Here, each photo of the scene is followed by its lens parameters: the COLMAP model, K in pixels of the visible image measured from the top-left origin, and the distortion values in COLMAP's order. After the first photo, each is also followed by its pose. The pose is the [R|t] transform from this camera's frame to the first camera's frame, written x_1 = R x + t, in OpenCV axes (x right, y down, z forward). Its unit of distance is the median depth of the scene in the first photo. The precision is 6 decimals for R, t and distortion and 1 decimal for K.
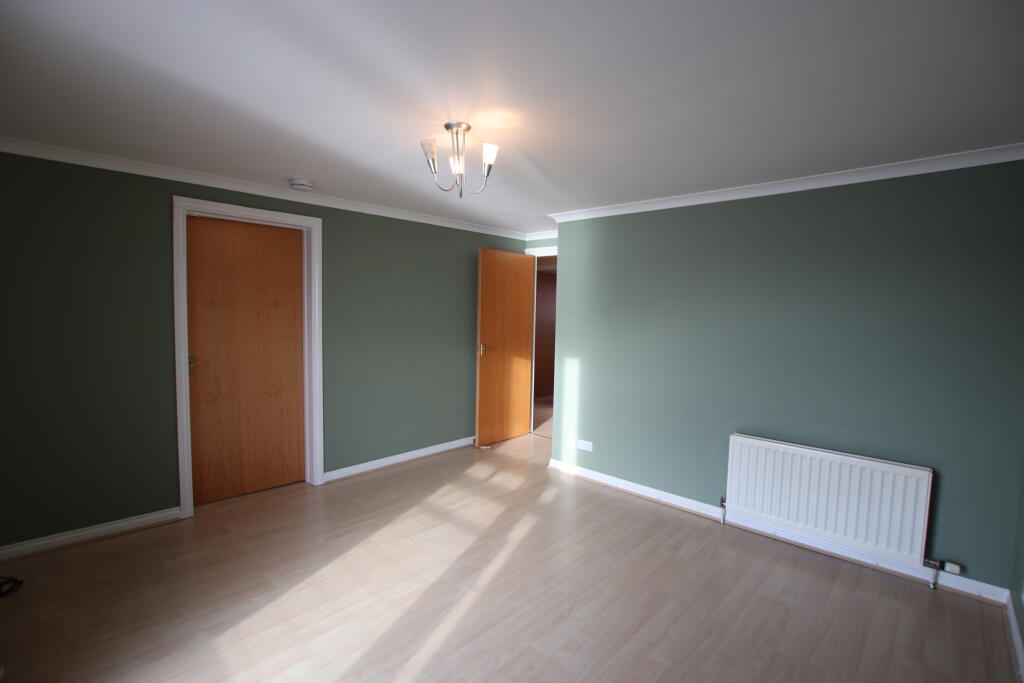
lens RADIAL K [[475.5, 0, 517.9], [0, 475.5, 343.5], [0, 0, 1]] dist [-0.025380, -0.000342]
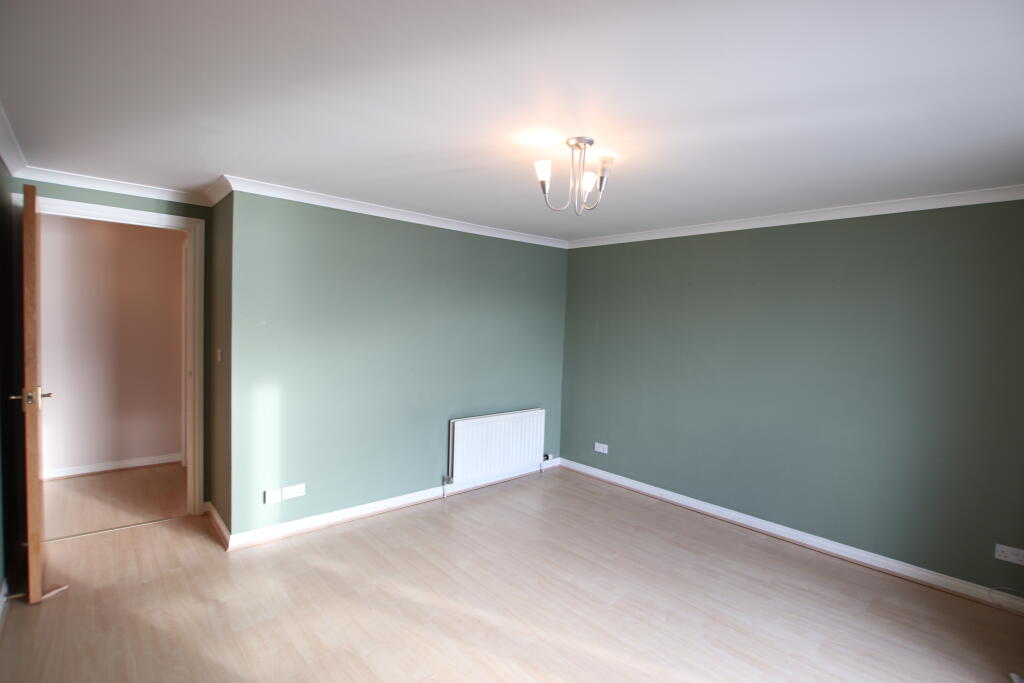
lens RADIAL K [[475.5, 0, 517.9], [0, 475.5, 343.5], [0, 0, 1]] dist [-0.025380, -0.000342]
pose [[0.077530, -0.059134, 0.995235, -0.755882], [0.039595, 0.997635, 0.056192, -0.074388], [-0.996203, 0.035049, 0.079688, 0.722324]]
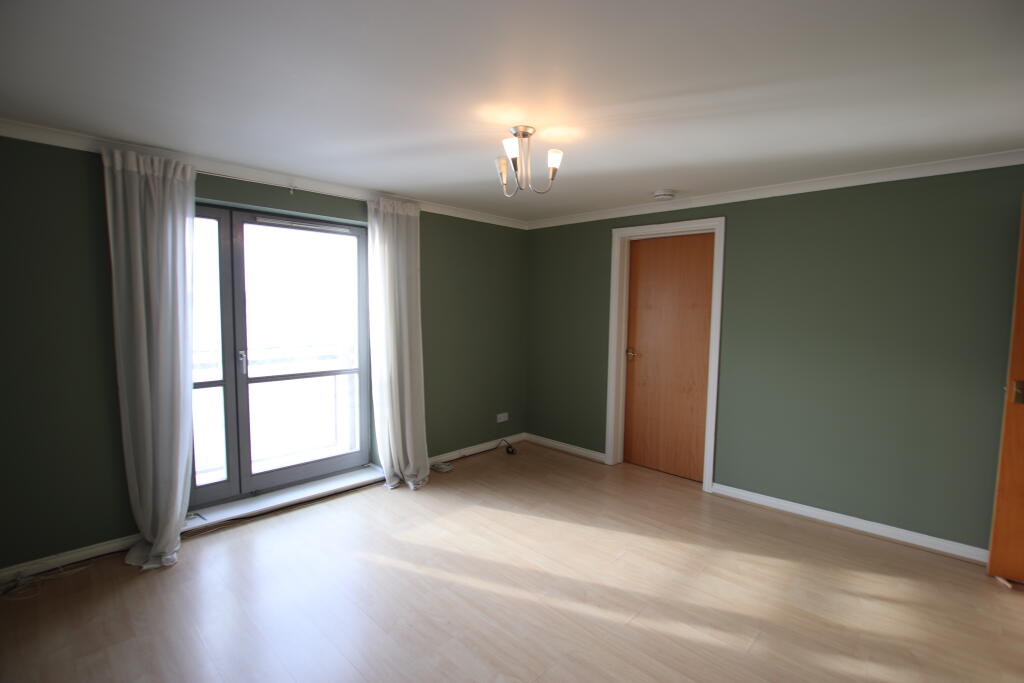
lens RADIAL K [[475.5, 0, 517.9], [0, 475.5, 343.5], [0, 0, 1]] dist [-0.025380, -0.000342]
pose [[-0.005521, 0.057690, -0.998319, 0.641225], [-0.085917, 0.994615, 0.057952, -0.033859], [0.996287, 0.086093, -0.000534, 0.699347]]
